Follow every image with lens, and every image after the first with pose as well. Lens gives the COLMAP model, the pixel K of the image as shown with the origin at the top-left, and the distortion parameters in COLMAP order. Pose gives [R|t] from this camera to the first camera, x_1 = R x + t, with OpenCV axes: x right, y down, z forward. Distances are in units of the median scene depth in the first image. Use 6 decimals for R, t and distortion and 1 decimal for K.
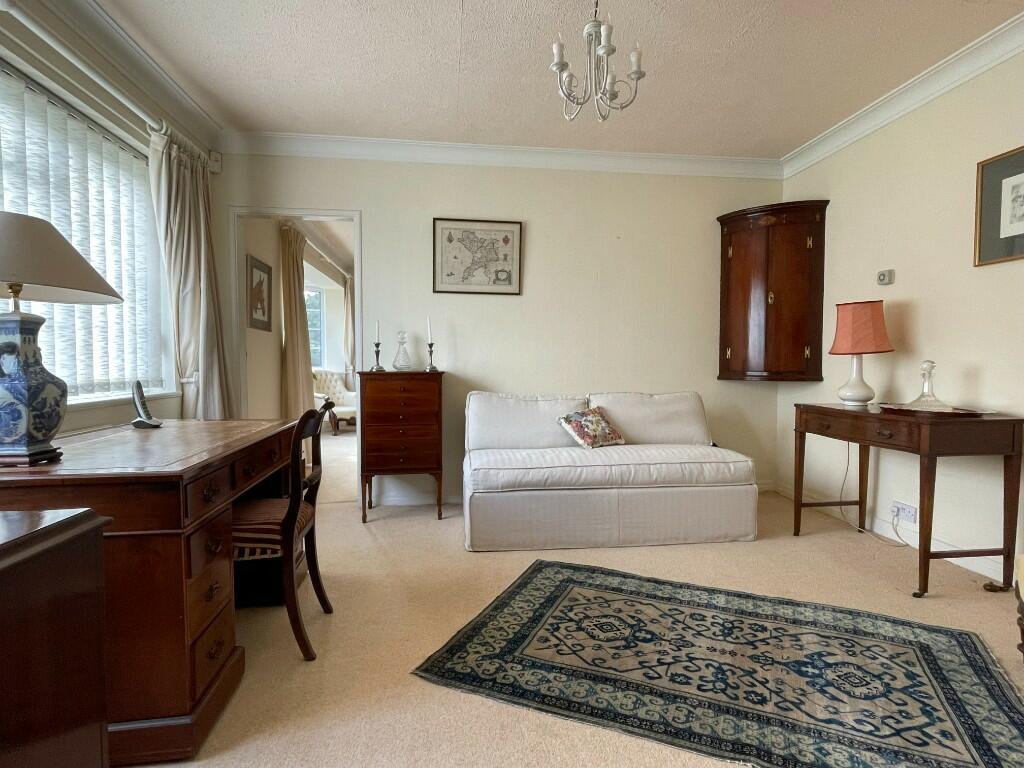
lens RADIAL K [[534.9, 0, 512.3], [0, 534.9, 382.1], [0, 0, 1]] dist [0.000793, 0.000290]
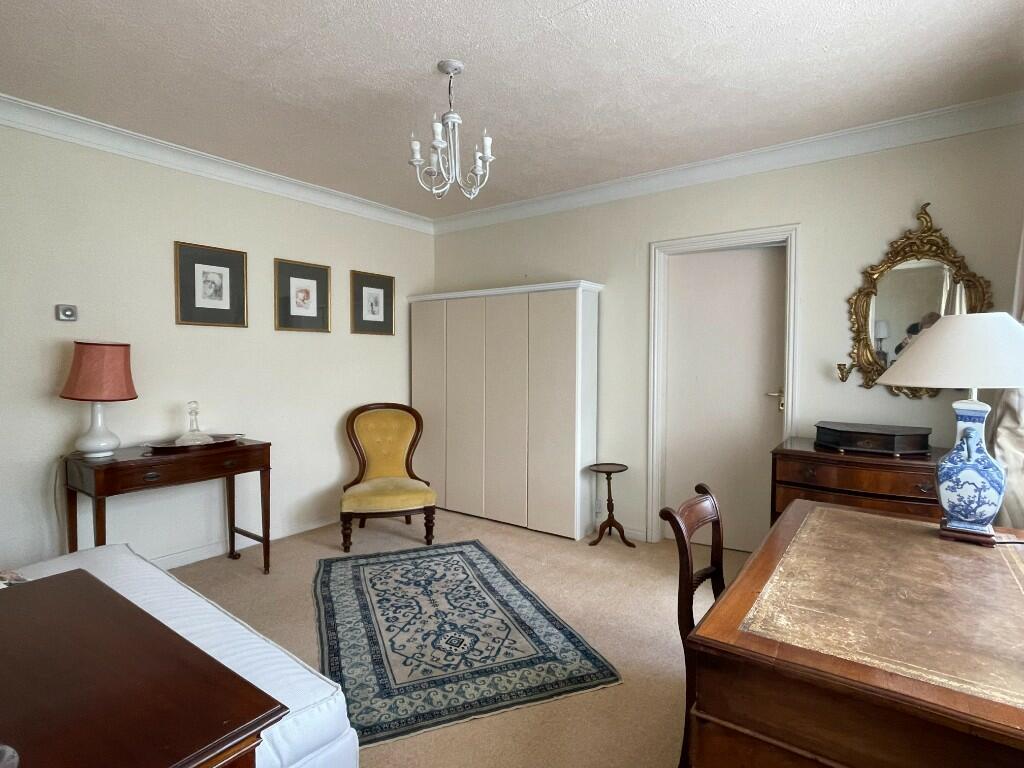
lens RADIAL K [[534.9, 0, 512.7], [0, 534.9, 383.8], [0, 0, 1]] dist [0.000793, 0.000290]
pose [[-0.718429, -0.033556, 0.694790, -0.745553], [0.027526, 0.996682, 0.076599, -0.200128], [-0.695055, 0.074156, -0.715122, 1.796427]]
